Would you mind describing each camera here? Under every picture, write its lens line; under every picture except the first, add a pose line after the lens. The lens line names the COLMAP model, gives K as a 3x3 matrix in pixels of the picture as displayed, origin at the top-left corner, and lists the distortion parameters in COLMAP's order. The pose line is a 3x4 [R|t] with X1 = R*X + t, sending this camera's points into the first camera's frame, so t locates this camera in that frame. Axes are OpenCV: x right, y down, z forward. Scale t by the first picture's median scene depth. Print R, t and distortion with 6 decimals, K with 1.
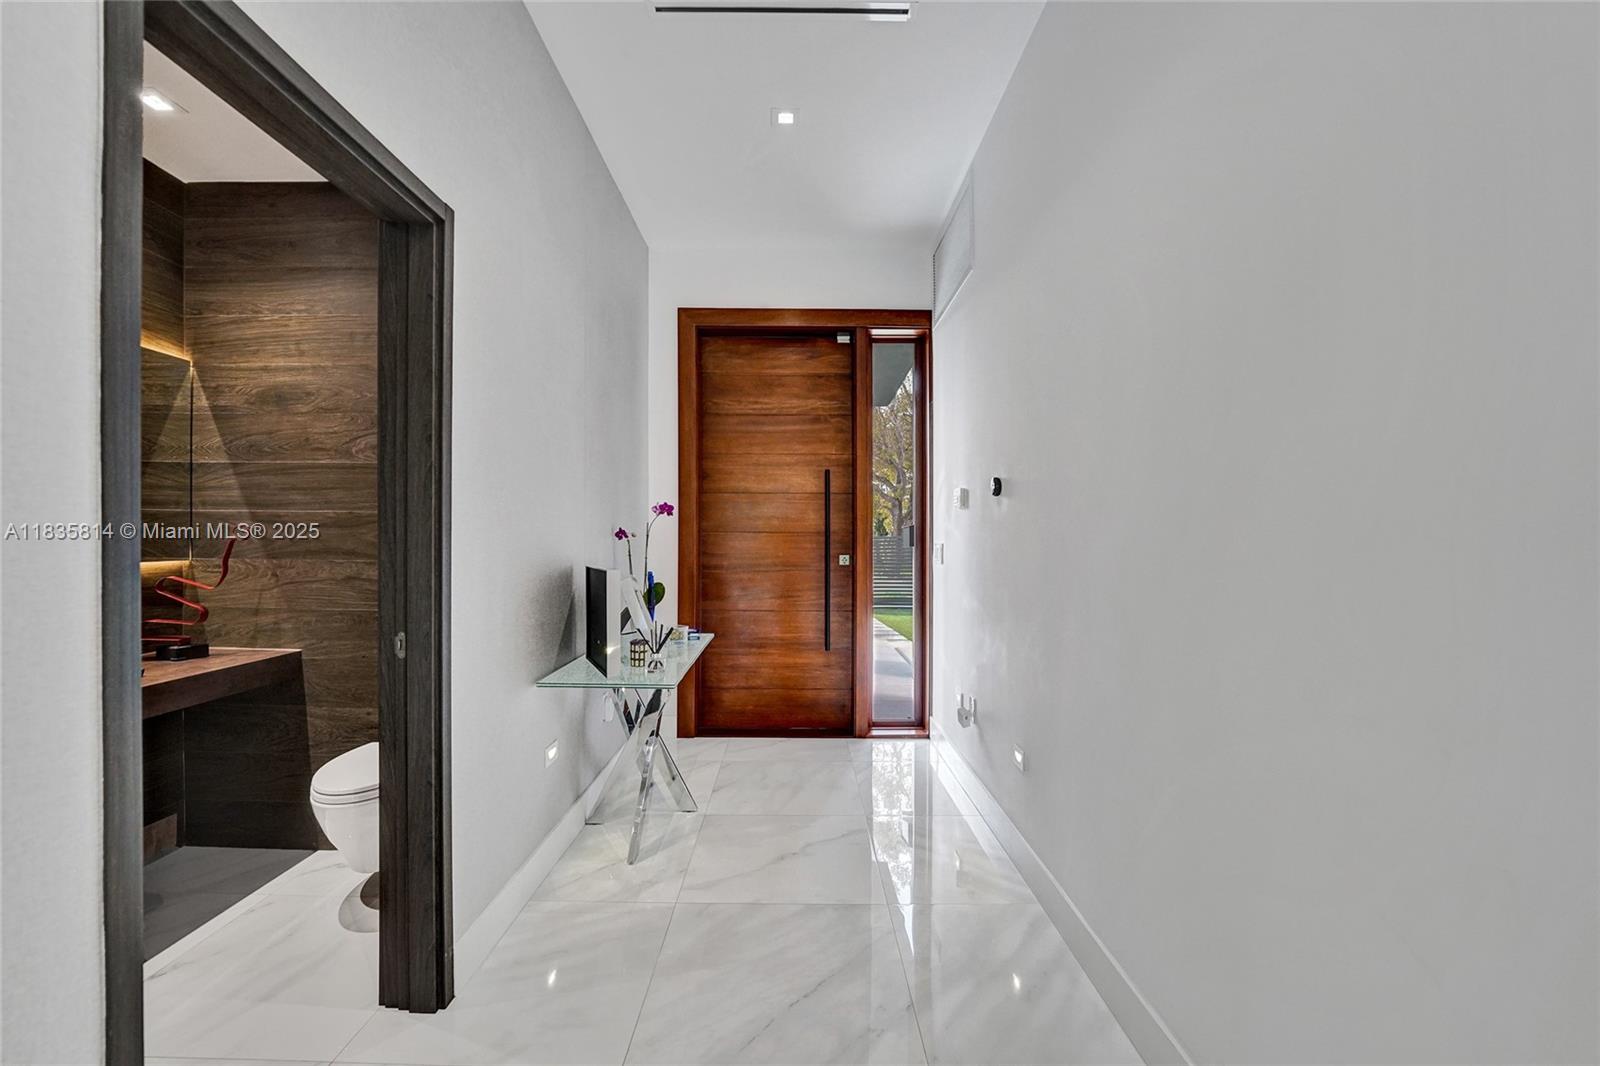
lens RADIAL K [[654.6, 0, 786.9], [0, 654.6, 531.2], [0, 0, 1]] dist [-0.024139, 0.002170]
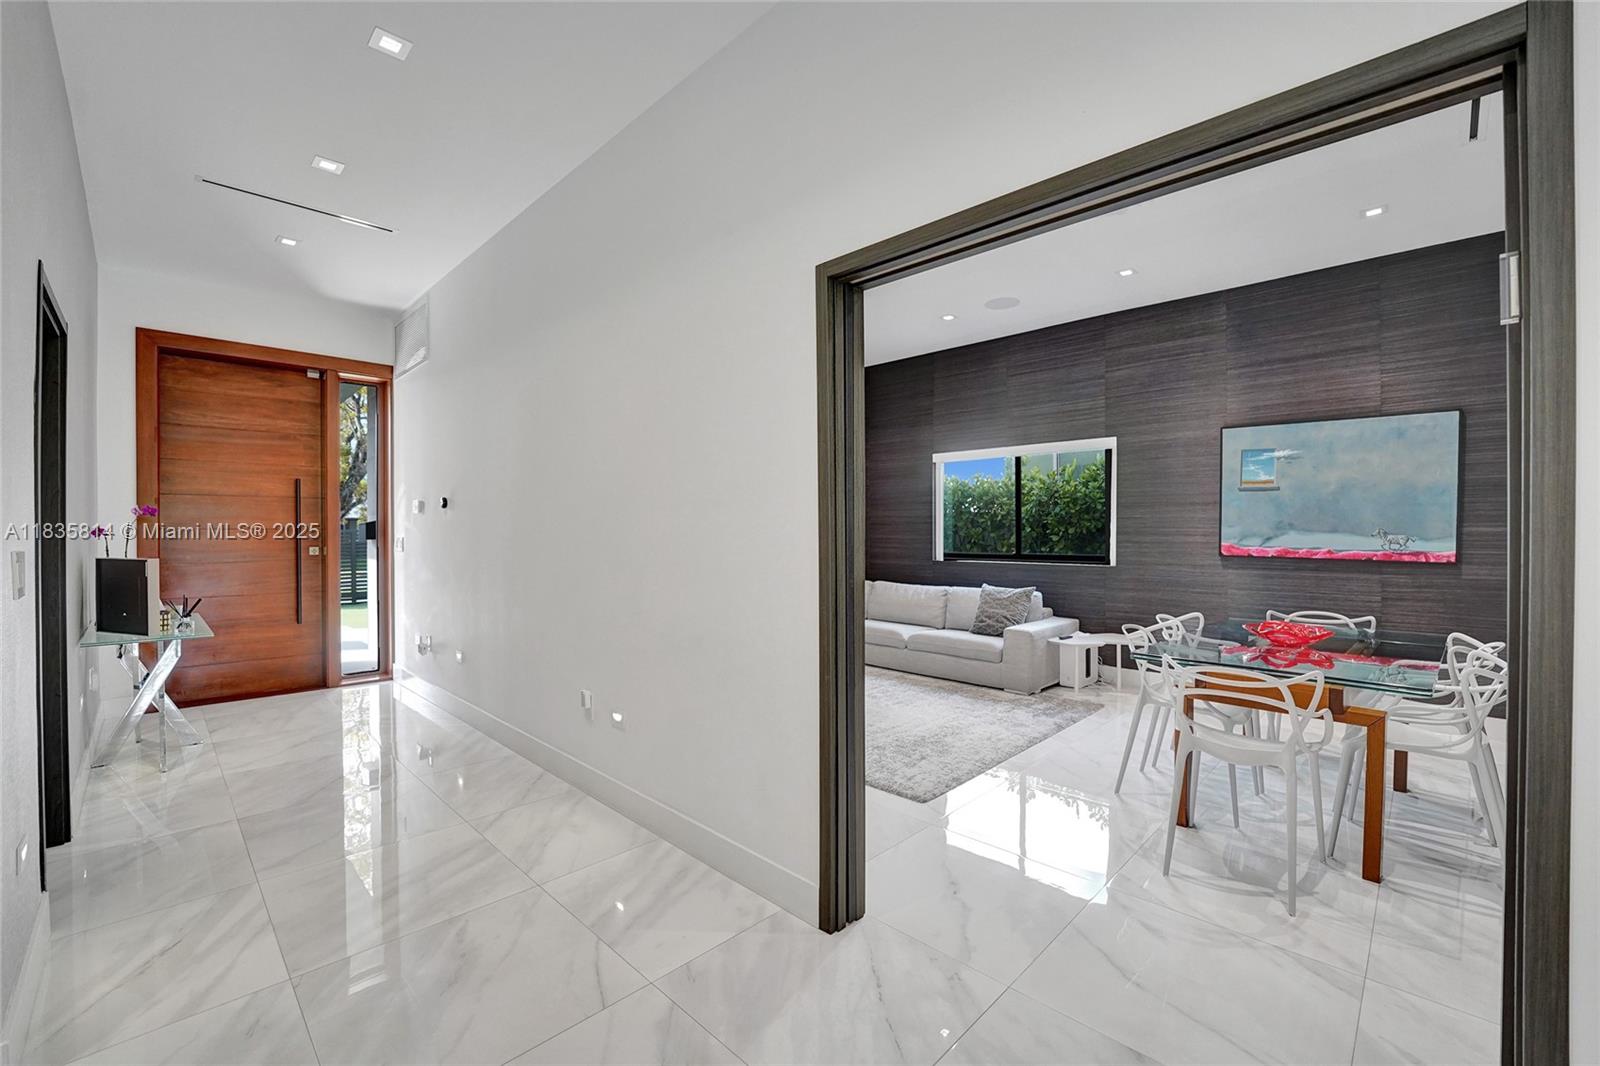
lens RADIAL K [[654.6, 0, 802.9], [0, 654.6, 533.1], [0, 0, 1]] dist [-0.024139, 0.002170]
pose [[0.684764, -0.009464, 0.728704, -0.175177], [-0.001566, 0.999894, 0.014458, -0.009735], [-0.728764, -0.011041, 0.684676, -0.538464]]
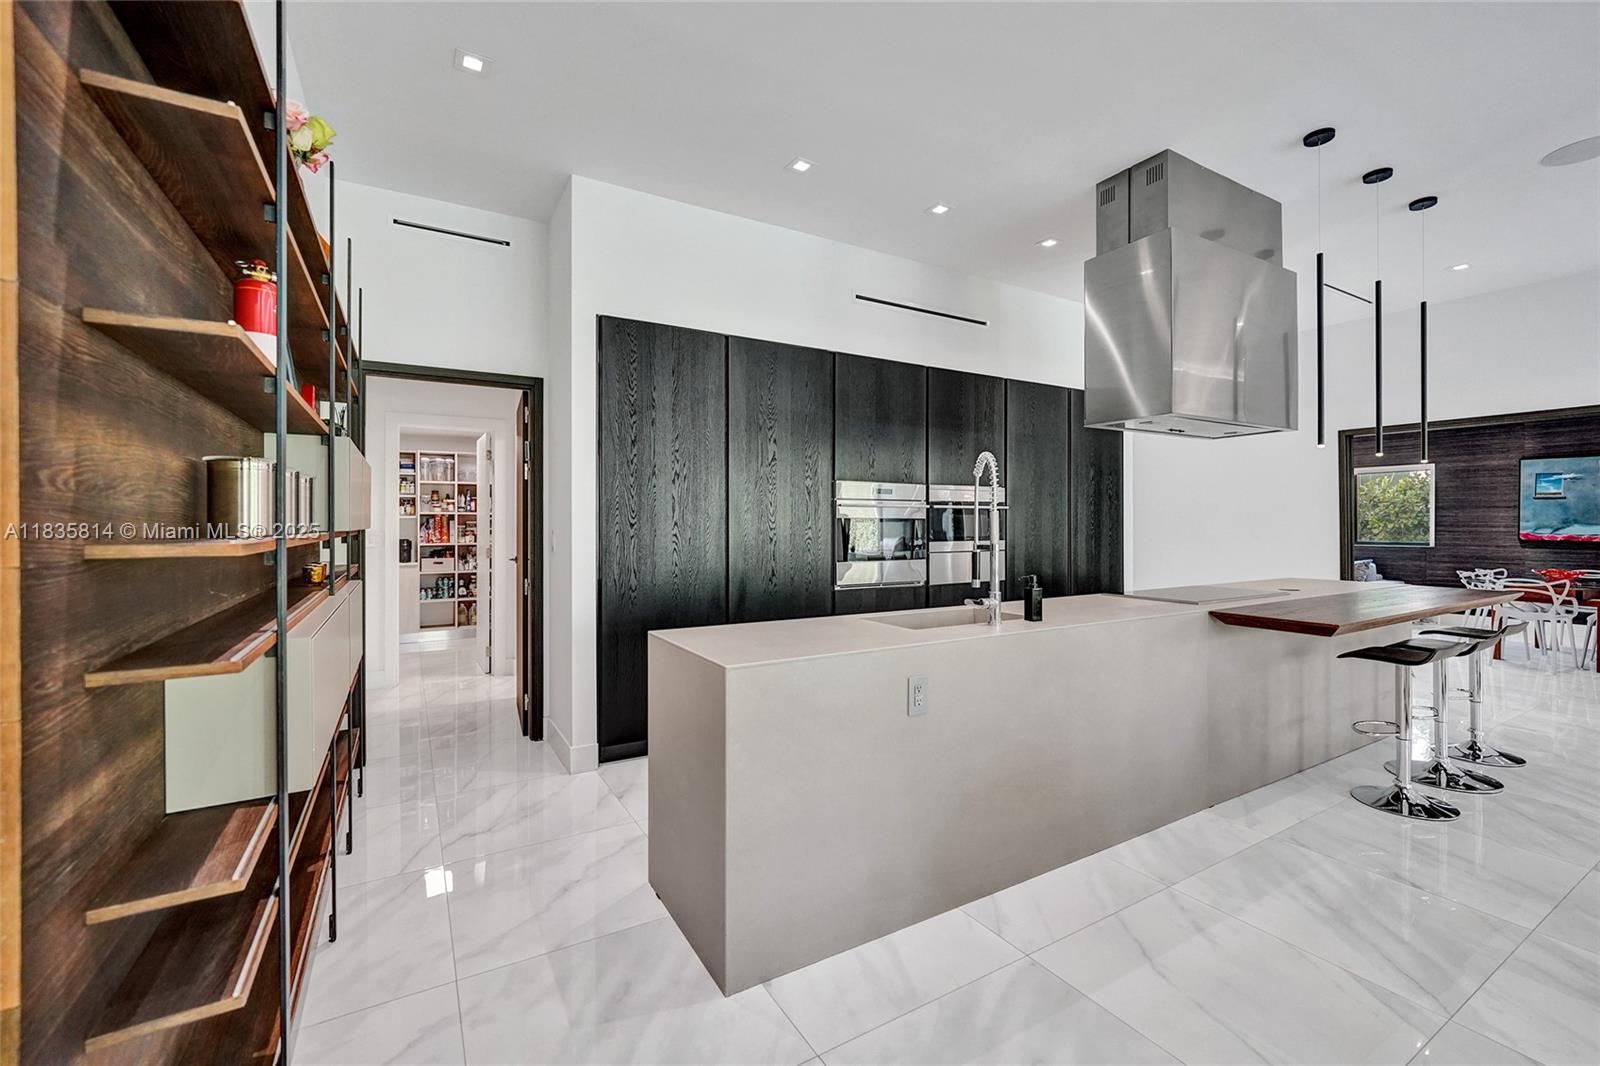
lens RADIAL K [[654.6, 0, 777.8], [0, 654.6, 522.1], [0, 0, 1]] dist [-0.024139, 0.002170]
pose [[0.865222, -0.005734, 0.501356, -1.628243], [0.000329, 0.999941, 0.010869, -0.025694], [-0.501389, -0.009239, 0.865173, -0.810439]]
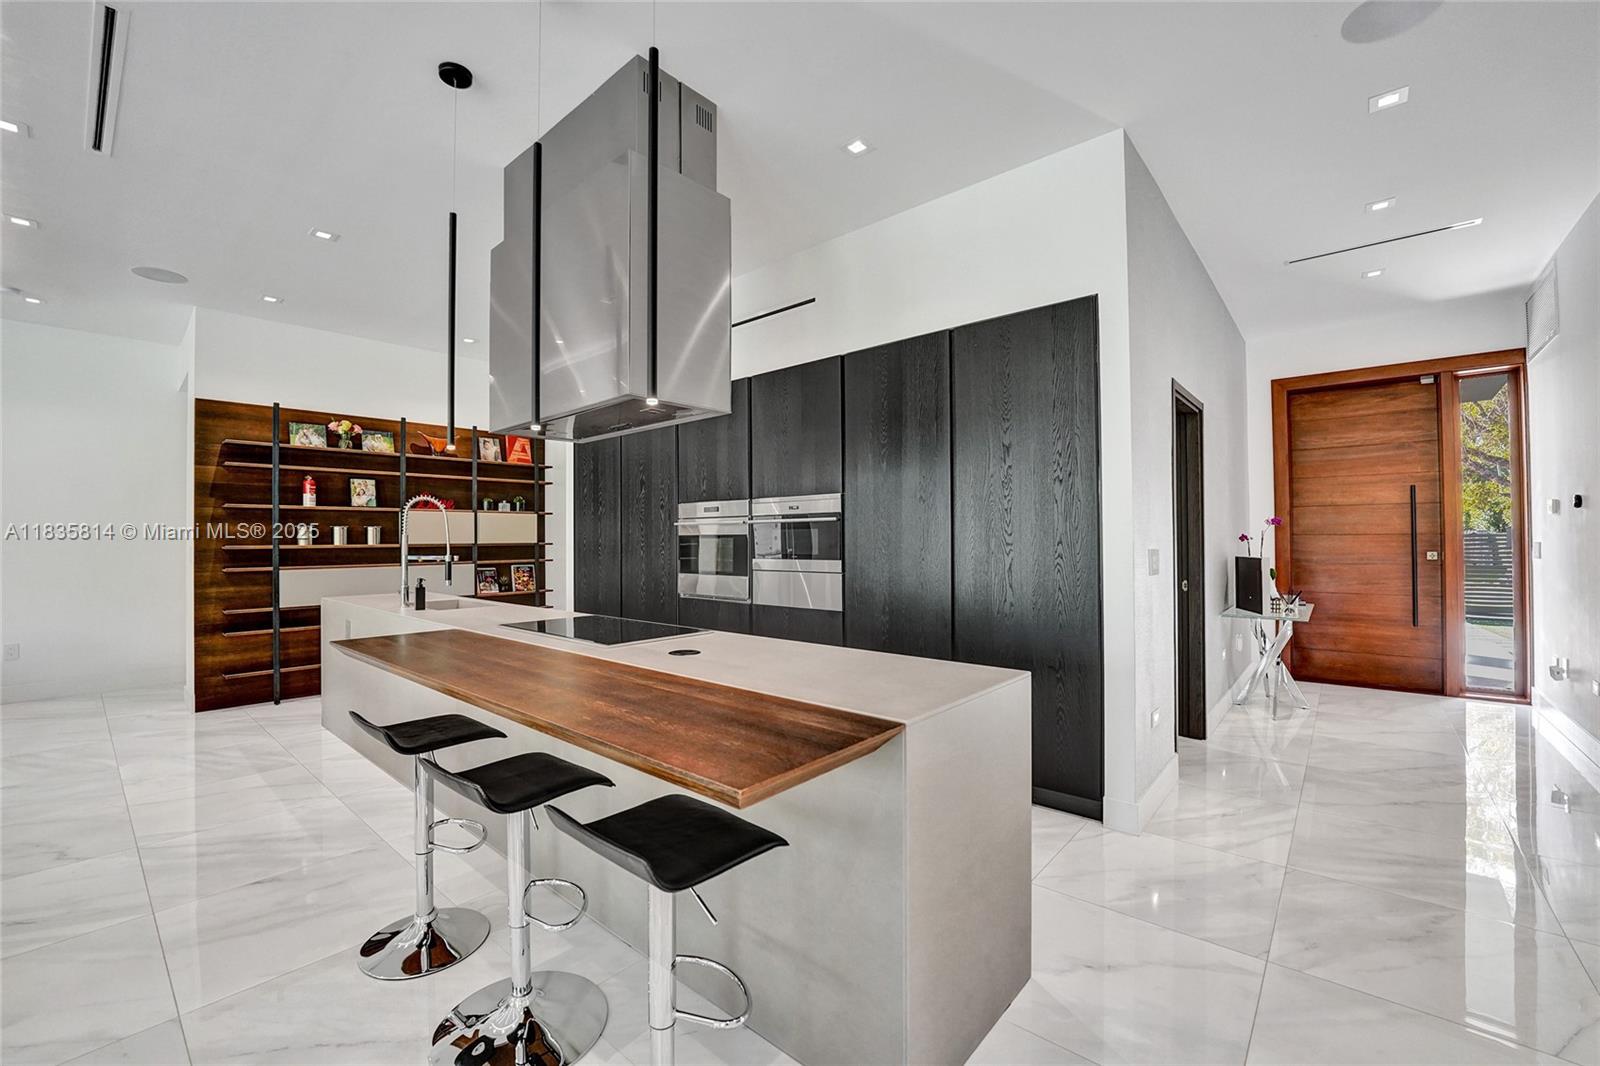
lens RADIAL K [[654.6, 0, 789.1], [0, 654.6, 535.1], [0, 0, 1]] dist [-0.024139, 0.002170]
pose [[0.763733, -0.015884, -0.645336, -0.062477], [0.017551, 0.999839, -0.003839, -0.012639], [0.645293, -0.008394, 0.763889, -0.742967]]
